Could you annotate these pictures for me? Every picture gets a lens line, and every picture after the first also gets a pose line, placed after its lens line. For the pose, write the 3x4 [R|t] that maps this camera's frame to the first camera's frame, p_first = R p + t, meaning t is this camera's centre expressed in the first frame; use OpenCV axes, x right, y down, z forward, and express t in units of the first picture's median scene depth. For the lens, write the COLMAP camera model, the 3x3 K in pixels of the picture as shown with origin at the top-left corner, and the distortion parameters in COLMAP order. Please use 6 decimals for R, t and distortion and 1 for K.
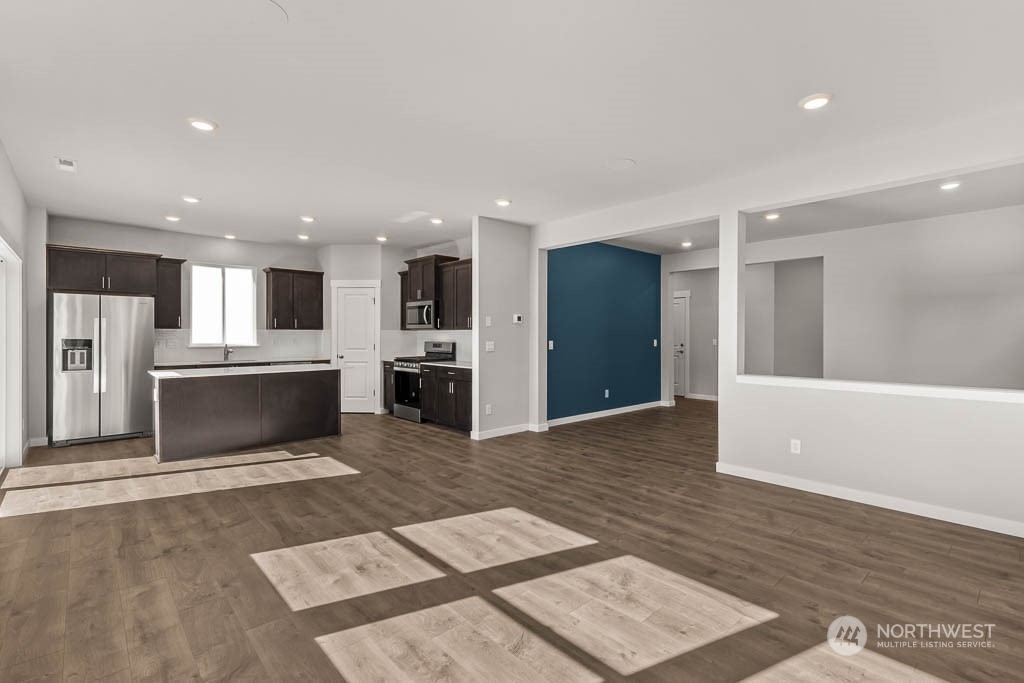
lens RADIAL K [[471.2, 0, 514.3], [0, 471.2, 342.6], [0, 0, 1]] dist [0.005337, 0.000738]
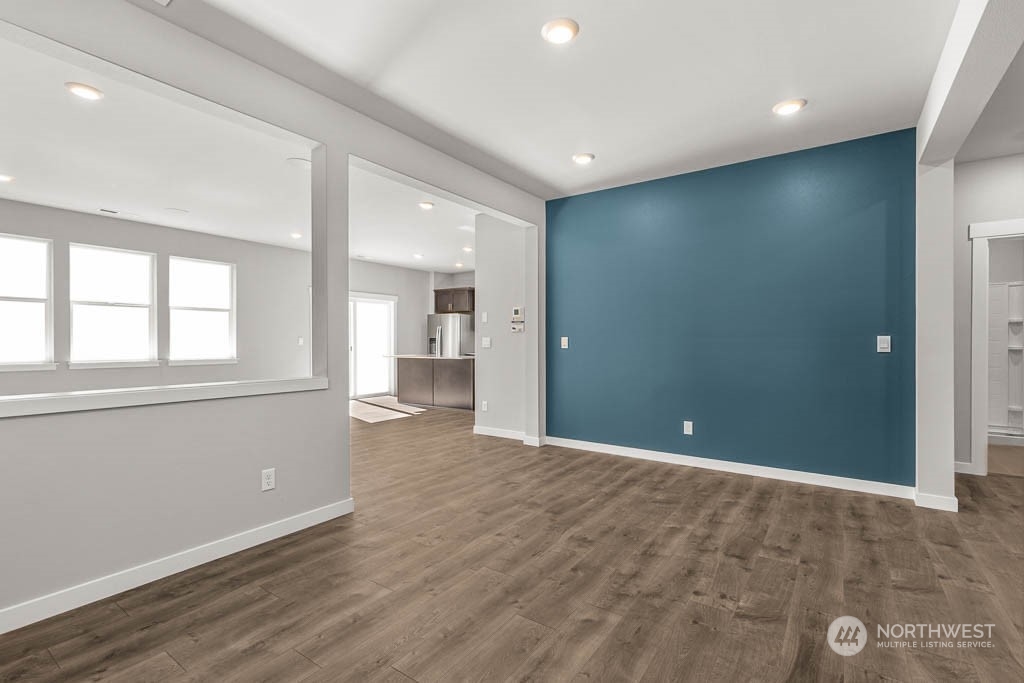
lens RADIAL K [[471.2, 0, 532.8], [0, 471.2, 344.3], [0, 0, 1]] dist [0.005337, 0.000738]
pose [[0.231046, 0.007709, -0.972912, 0.778106], [-0.012546, 0.999909, 0.004944, 0.004369], [0.972862, 0.011063, 0.231122, 0.724193]]
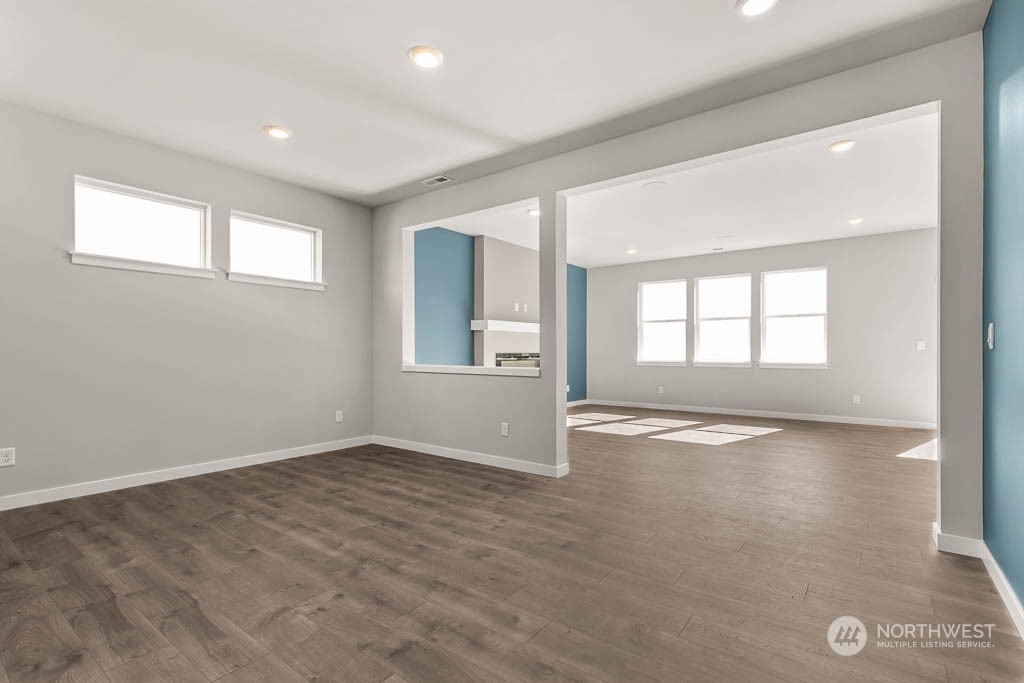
lens RADIAL K [[471.2, 0, 508.1], [0, 471.2, 347.0], [0, 0, 1]] dist [0.005337, 0.000738]
pose [[-0.985319, -0.001554, -0.170718, 0.192512], [-0.001998, 0.999995, 0.002426, 0.017538], [0.170713, 0.002732, -0.985317, 1.589946]]
